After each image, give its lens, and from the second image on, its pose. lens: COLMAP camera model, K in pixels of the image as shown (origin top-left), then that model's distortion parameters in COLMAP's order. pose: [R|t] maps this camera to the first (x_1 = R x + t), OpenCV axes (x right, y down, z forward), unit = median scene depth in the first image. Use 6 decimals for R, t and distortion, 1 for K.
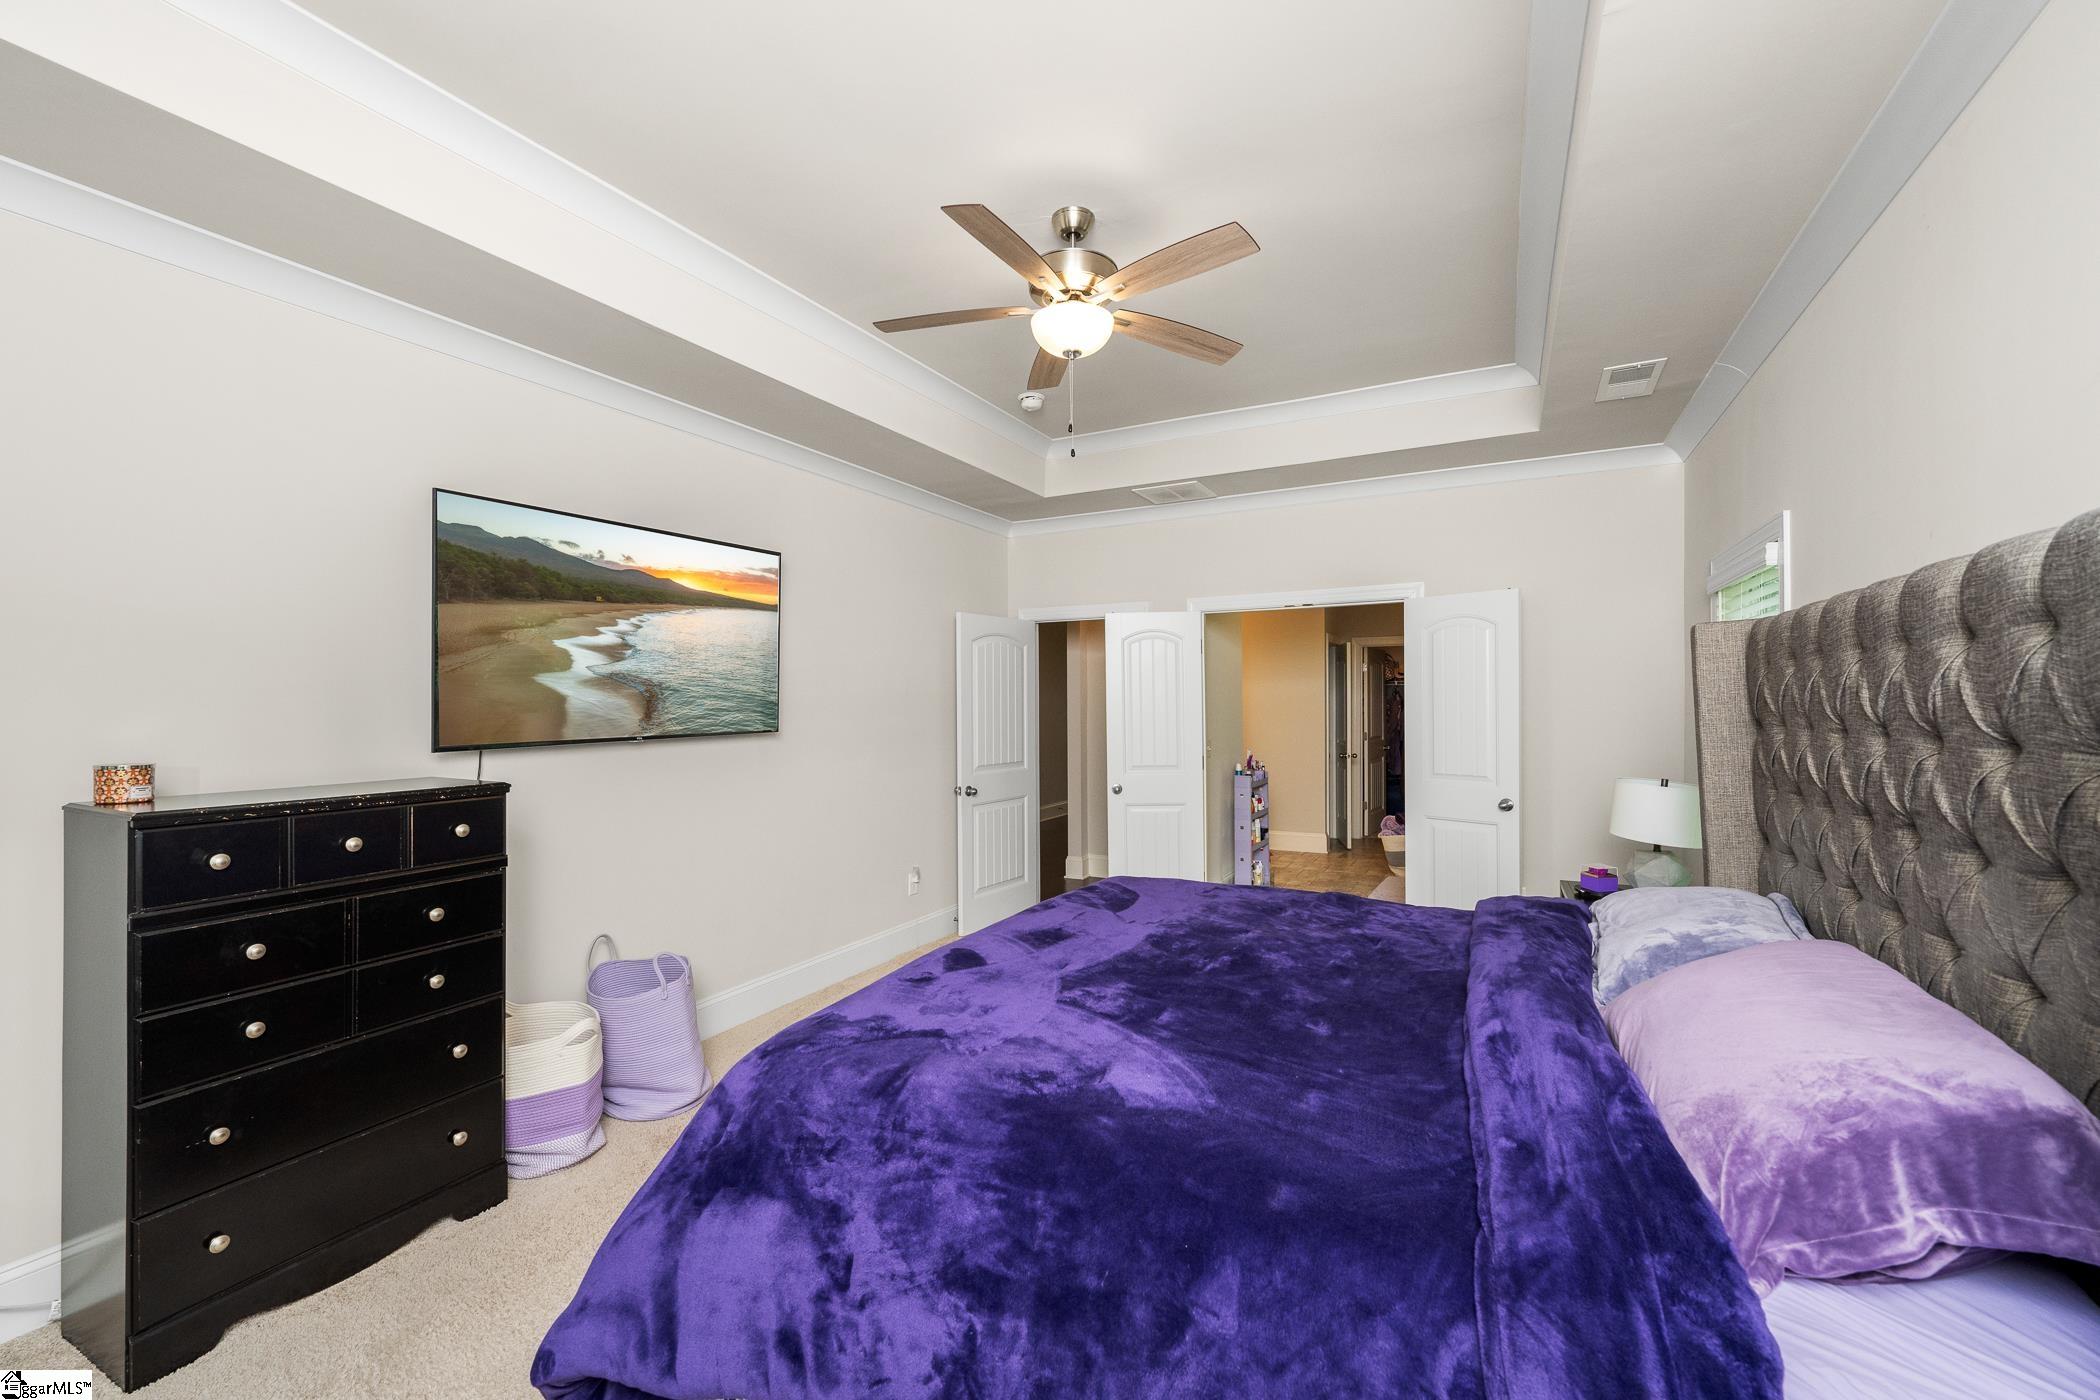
lens RADIAL K [[859.4, 0, 1049.2], [0, 859.4, 700.2], [0, 0, 1]] dist [-0.003750, 0.000267]
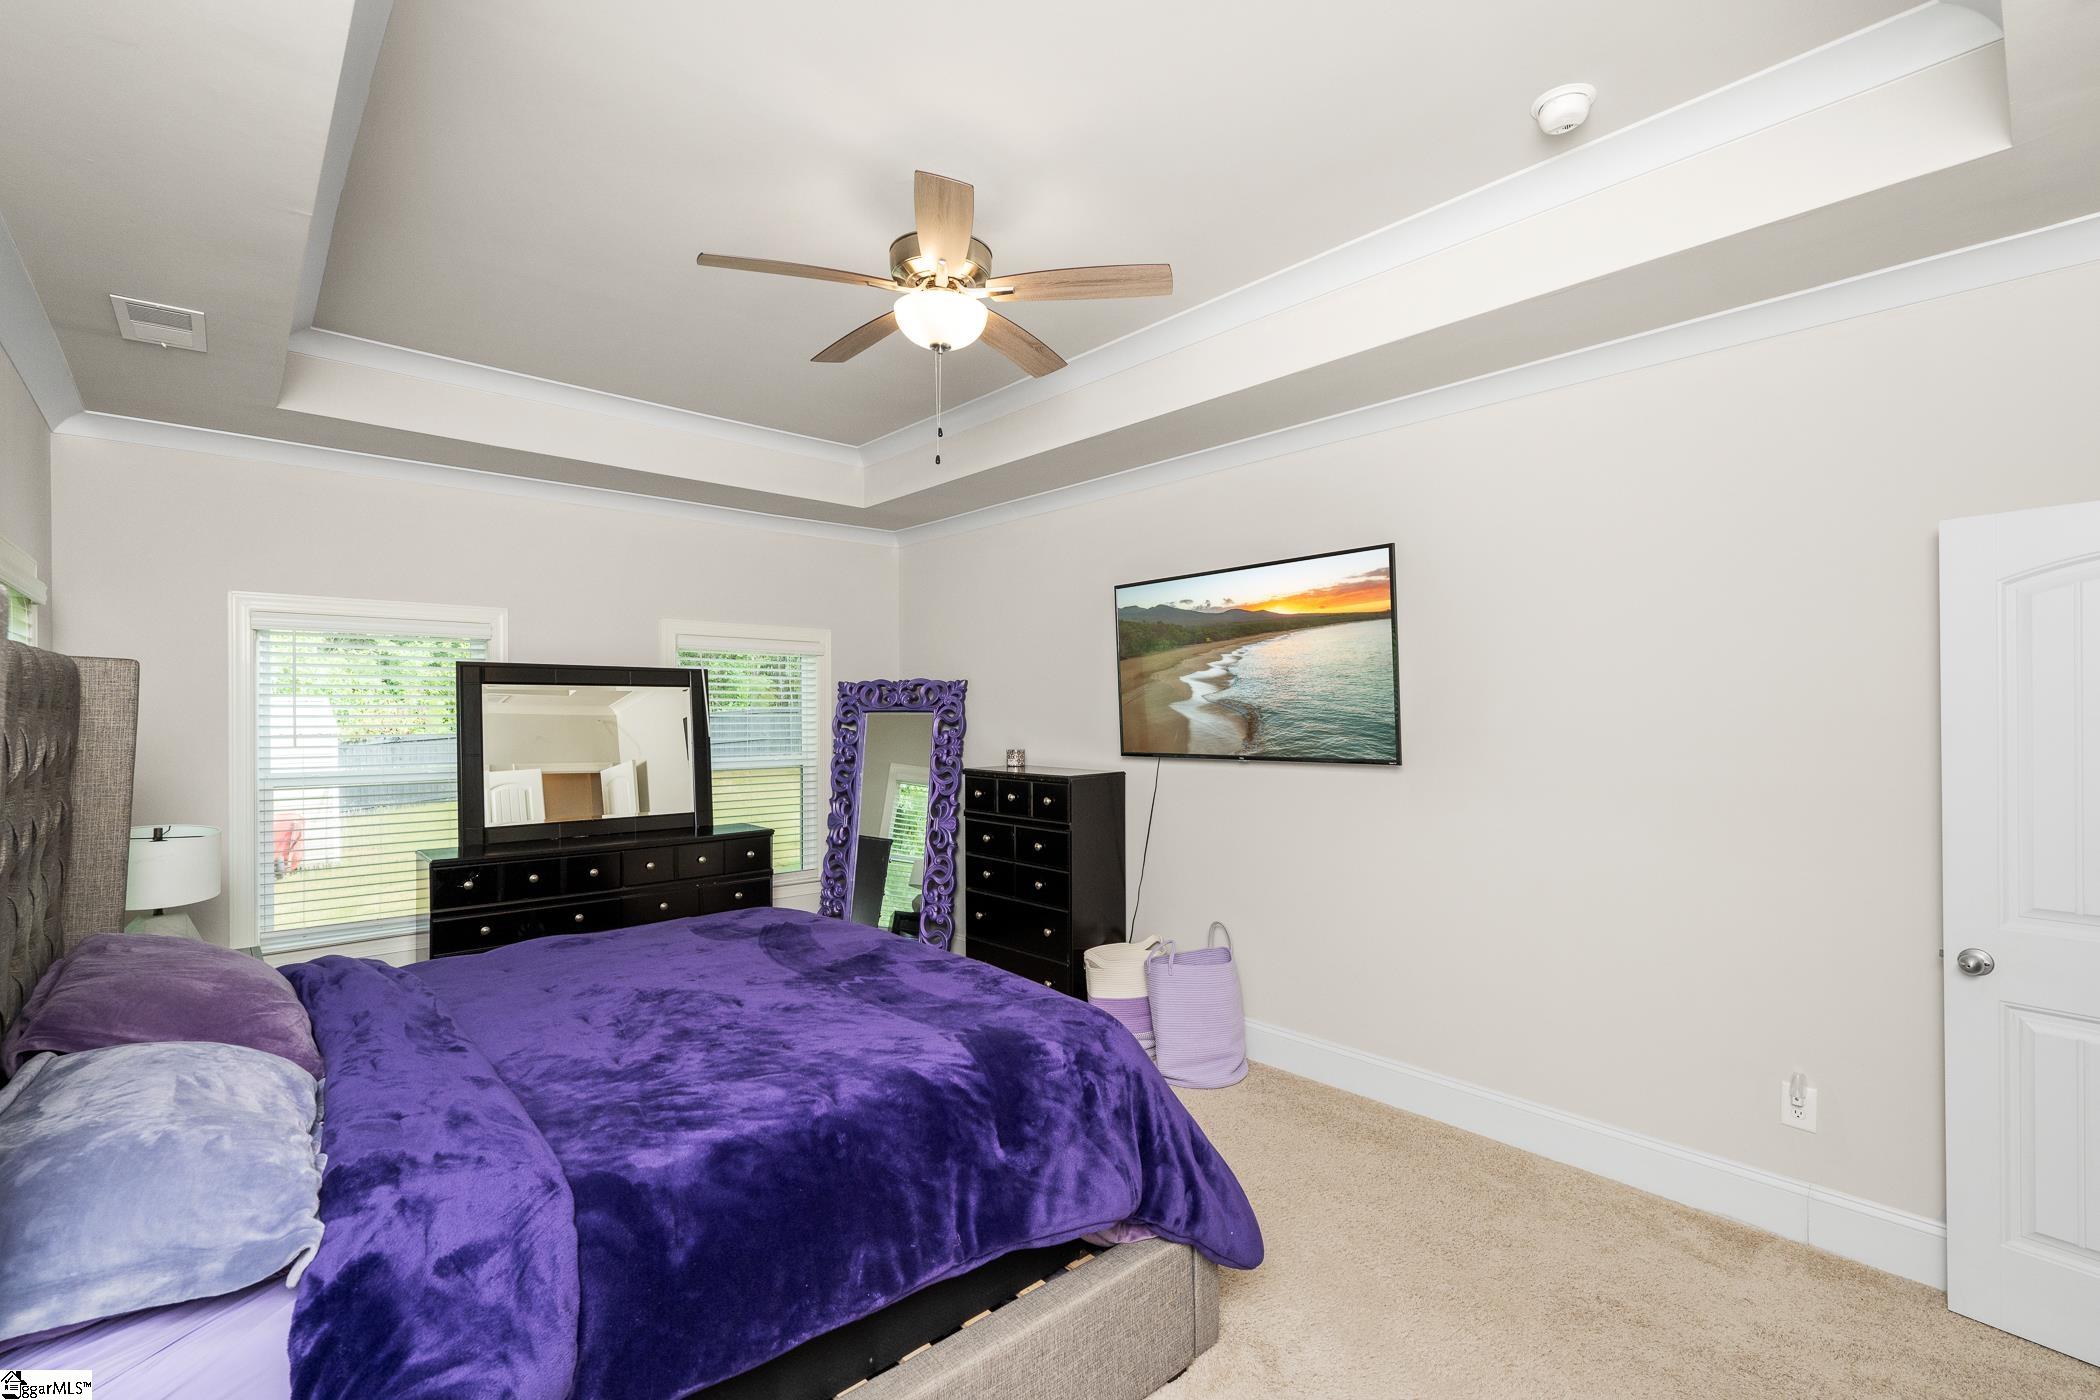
lens RADIAL K [[950.8, 0, 1050.4], [0, 950.8, 704.7], [0, 0, 1]] dist [-0.003495, -0.000019]
pose [[-0.321426, -0.003711, -0.946927, 0.810283], [0.008593, 0.999940, -0.006835, -0.017501], [0.946896, -0.010334, -0.321375, 1.187787]]
